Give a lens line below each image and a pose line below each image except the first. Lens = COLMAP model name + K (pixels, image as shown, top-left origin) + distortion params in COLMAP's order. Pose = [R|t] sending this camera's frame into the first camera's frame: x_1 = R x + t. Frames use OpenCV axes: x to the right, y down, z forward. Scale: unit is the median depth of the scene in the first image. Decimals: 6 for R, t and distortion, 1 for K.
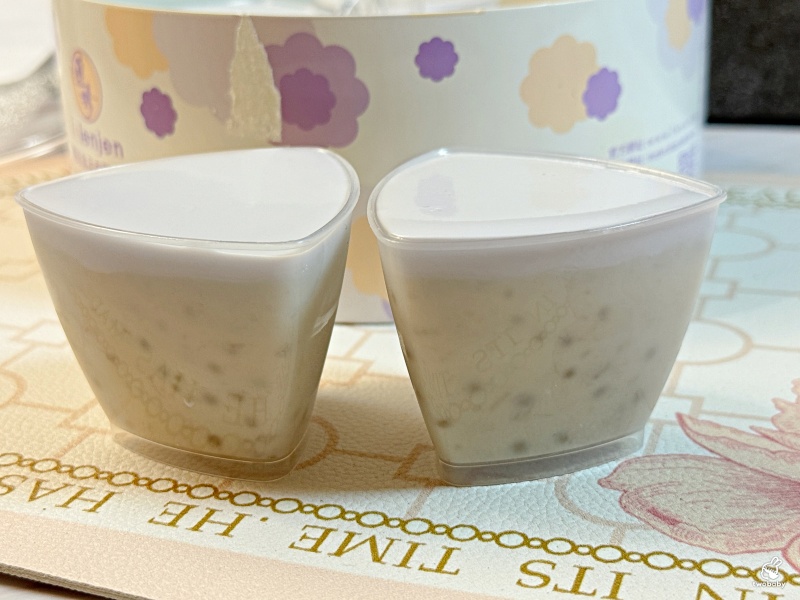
lens RADIAL K [[1382.4, 0, 400.0], [0, 1382.4, 300.0], [0, 0, 1]] dist [0.274328, -0.800716]
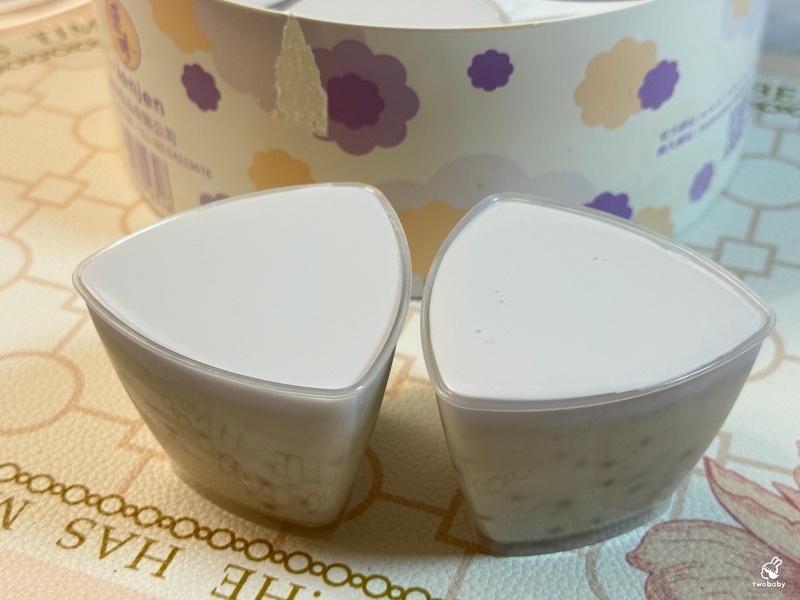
lens RADIAL K [[1382.4, 0, 400.0], [0, 1382.4, 300.0], [0, 0, 1]] dist [0.274328, -0.800716]
pose [[0.999561, 0.029611, 0.000351, -0.036870], [-0.028121, 0.945413, 0.324660, -0.385627], [0.009282, -0.324528, 0.945831, 0.039610]]
